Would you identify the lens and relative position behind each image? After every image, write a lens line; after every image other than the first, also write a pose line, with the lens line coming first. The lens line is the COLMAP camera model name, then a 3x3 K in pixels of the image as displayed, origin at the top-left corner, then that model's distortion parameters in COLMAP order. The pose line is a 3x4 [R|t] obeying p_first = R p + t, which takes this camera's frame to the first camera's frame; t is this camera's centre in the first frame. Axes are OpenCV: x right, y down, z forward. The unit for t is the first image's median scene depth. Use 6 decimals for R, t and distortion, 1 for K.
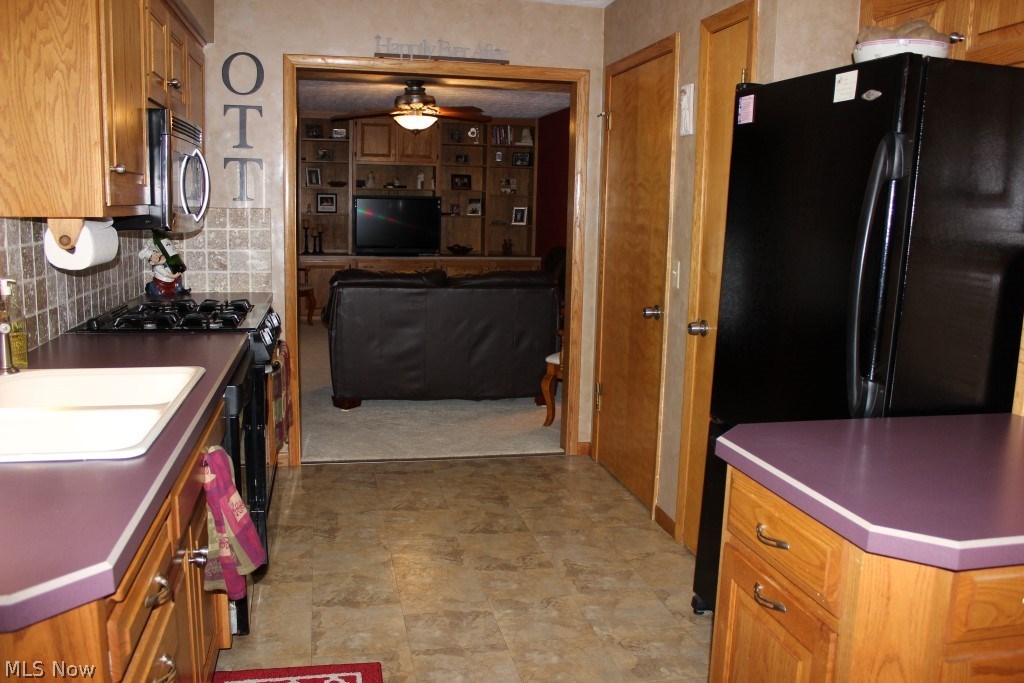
lens RADIAL K [[852.4, 0, 511.8], [0, 852.4, 336.9], [0, 0, 1]] dist [-0.156233, 0.123117]
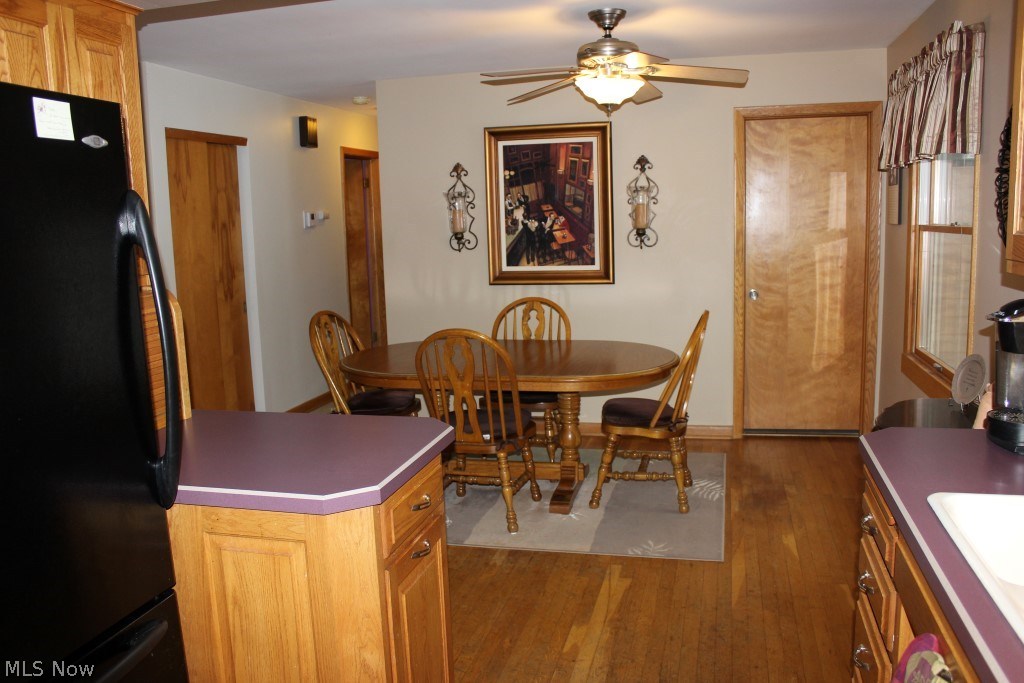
lens RADIAL K [[852.4, 0, 512.5], [0, 852.4, 341.5], [0, 0, 1]] dist [-0.156233, 0.123117]
pose [[-0.895567, -0.061167, 0.440703, -0.150040], [0.078303, 0.953377, 0.291446, -0.145243], [-0.437983, 0.295518, -0.849023, 0.741114]]
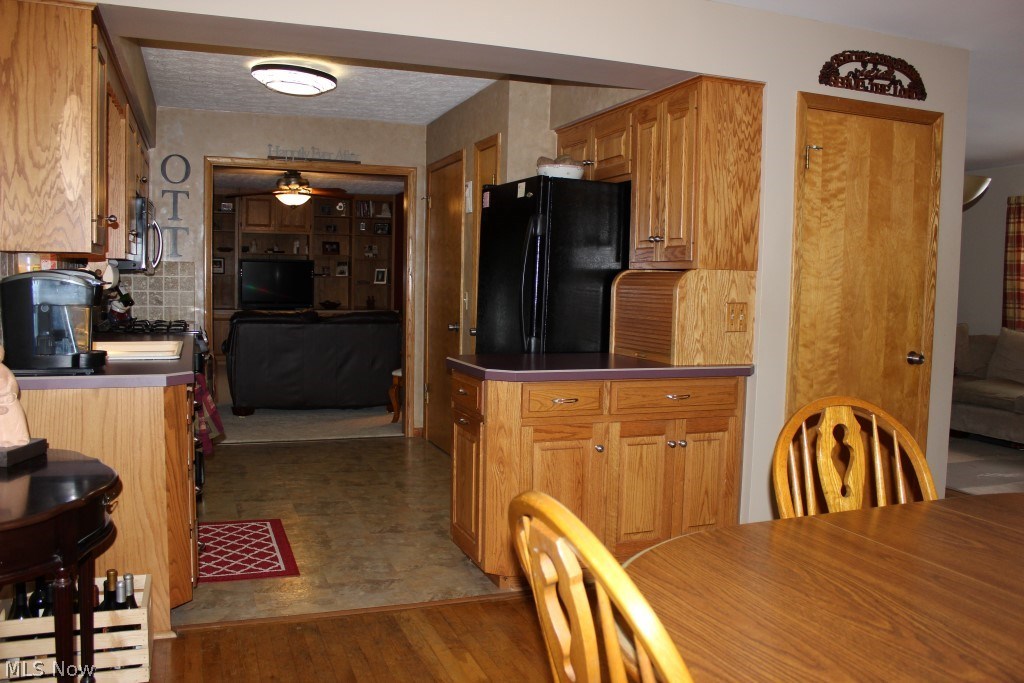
lens RADIAL K [[852.4, 0, 509.1], [0, 852.4, 348.9], [0, 0, 1]] dist [-0.156233, 0.123117]
pose [[0.989657, -0.014499, 0.142720, 0.039974], [0.024041, 0.997572, -0.065364, 0.101656], [-0.141426, 0.068119, 0.987602, -0.476894]]
